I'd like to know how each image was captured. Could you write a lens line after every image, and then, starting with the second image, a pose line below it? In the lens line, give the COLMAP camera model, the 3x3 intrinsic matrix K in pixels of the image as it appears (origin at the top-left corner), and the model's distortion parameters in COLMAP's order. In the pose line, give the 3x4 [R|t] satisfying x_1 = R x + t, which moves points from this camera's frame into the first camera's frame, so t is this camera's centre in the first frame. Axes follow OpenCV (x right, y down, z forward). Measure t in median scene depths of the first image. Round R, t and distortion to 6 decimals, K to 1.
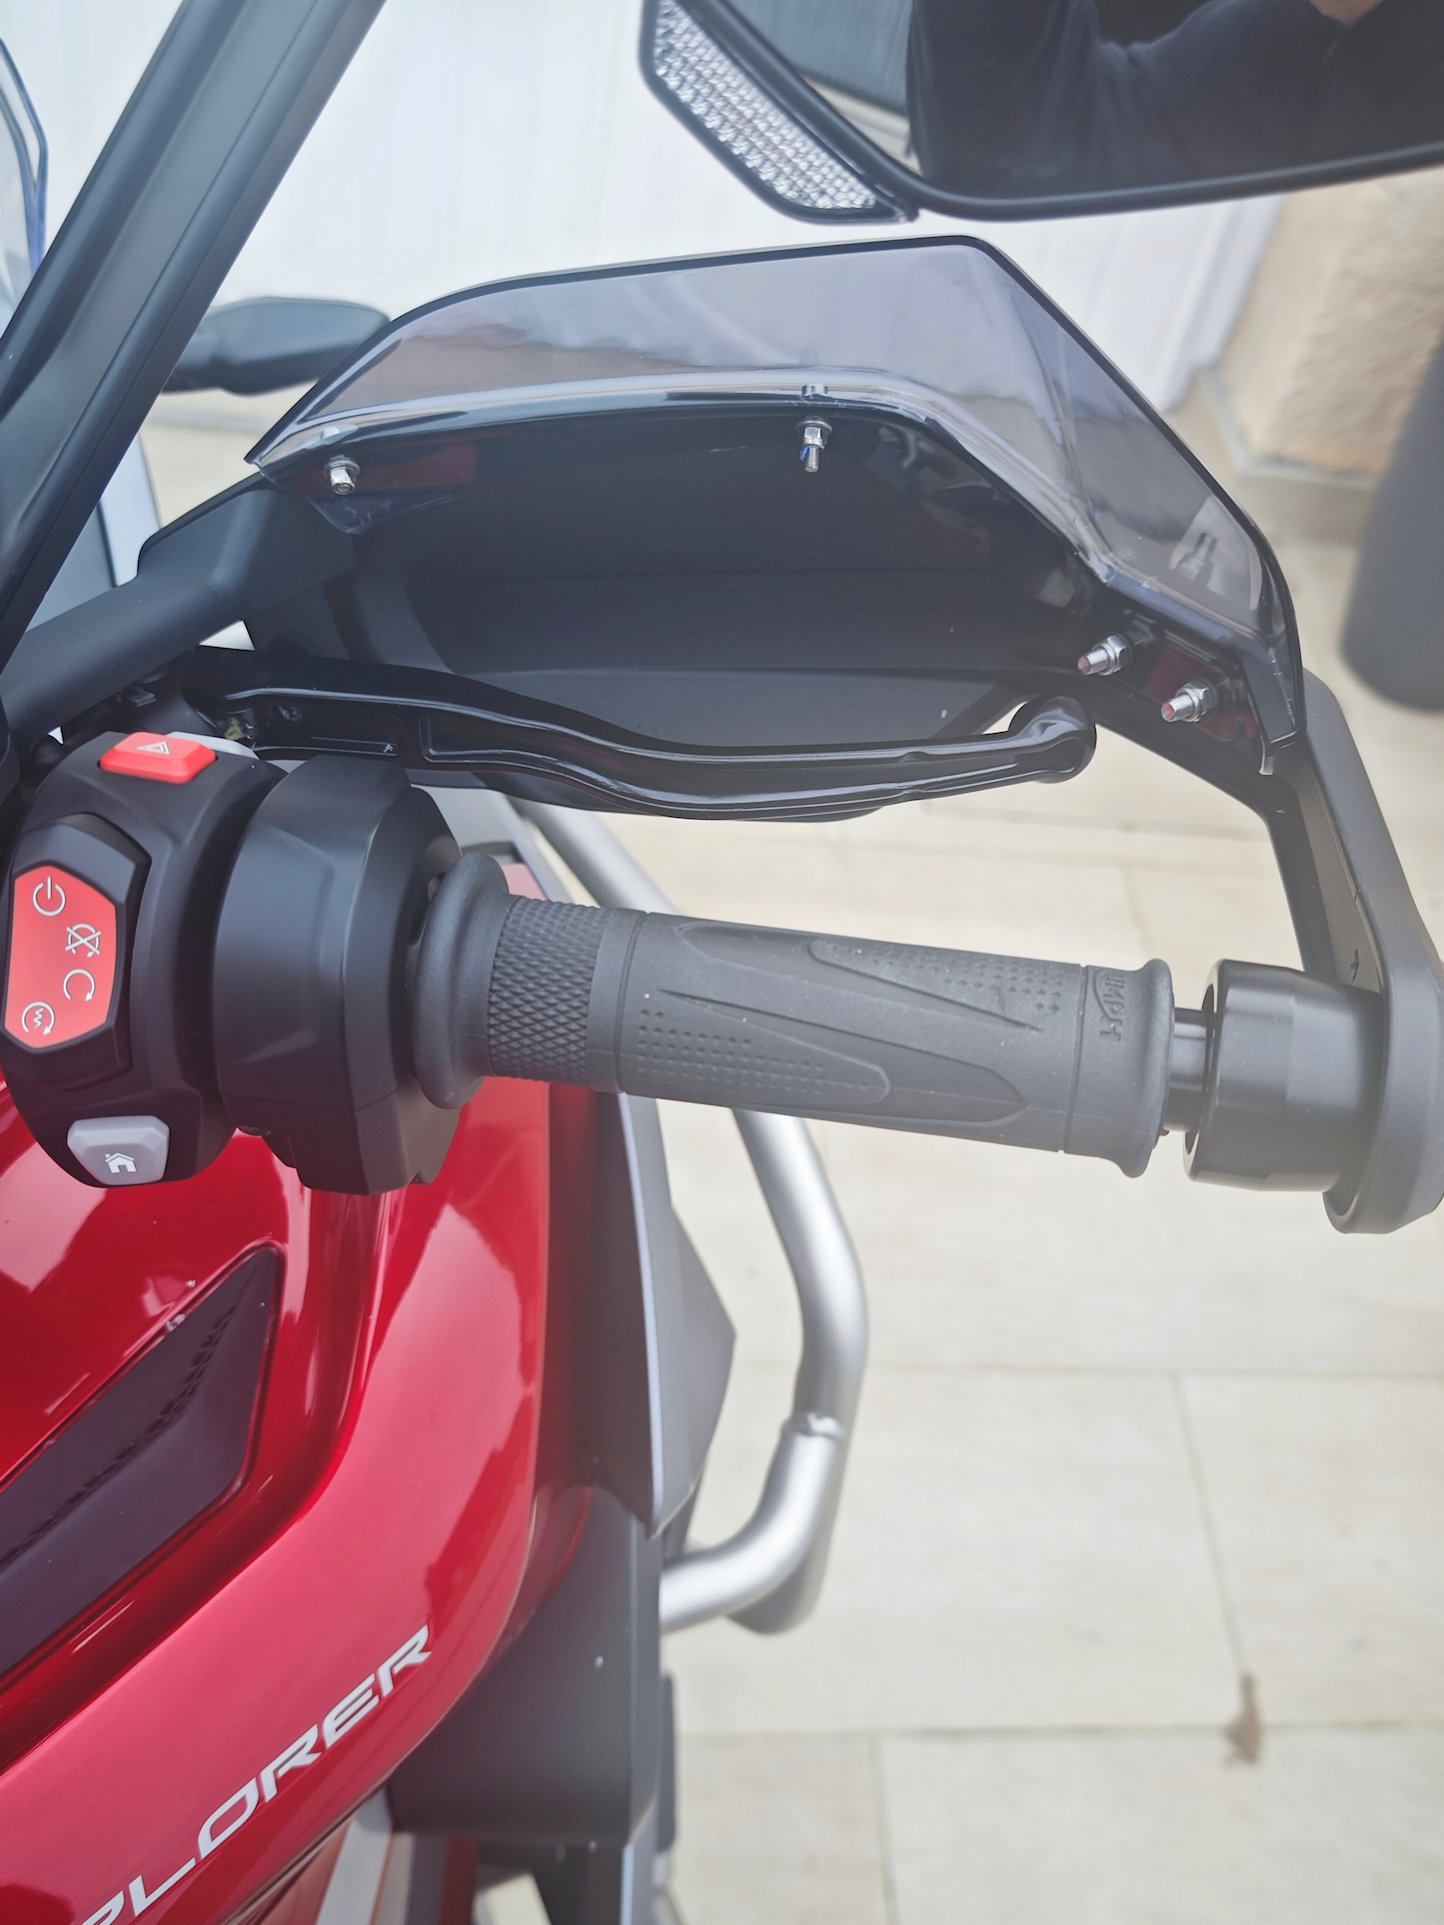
lens RADIAL K [[2069.1, 0, 771.7], [0, 2069.1, 963.6], [0, 0, 1]] dist [0.013183, 0.010163]
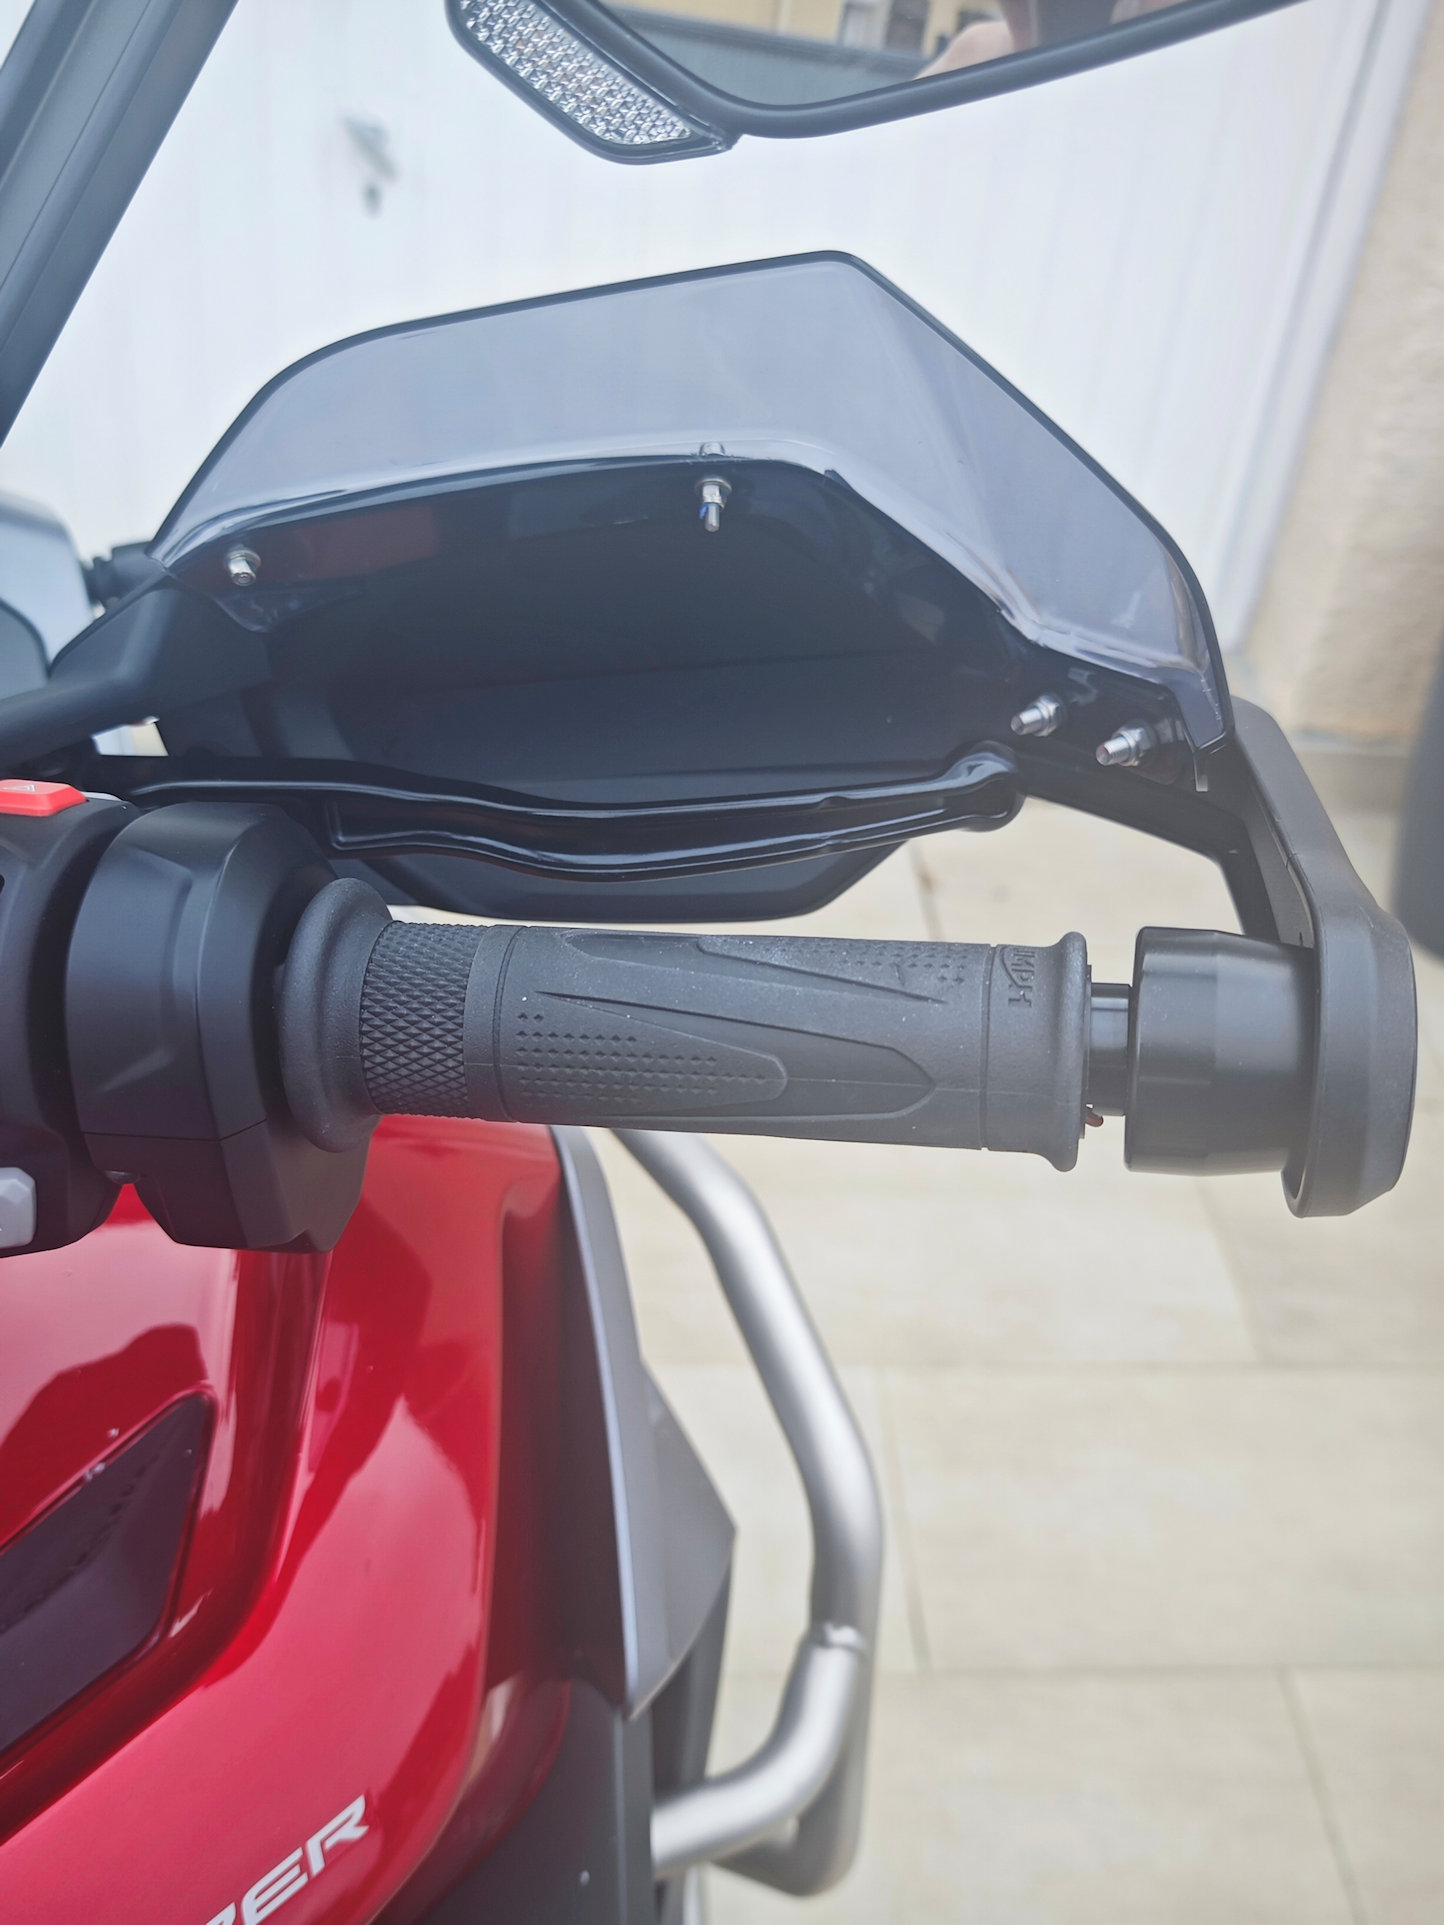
lens RADIAL K [[2080.7, 0, 722.0], [0, 2080.7, 962.5], [0, 0, 1]] dist [-0.006006, 0.055691]
pose [[0.996726, -0.059921, -0.054291, 0.078949], [0.050190, 0.984913, -0.165615, 0.155896], [0.063396, 0.162347, 0.984695, 0.074344]]
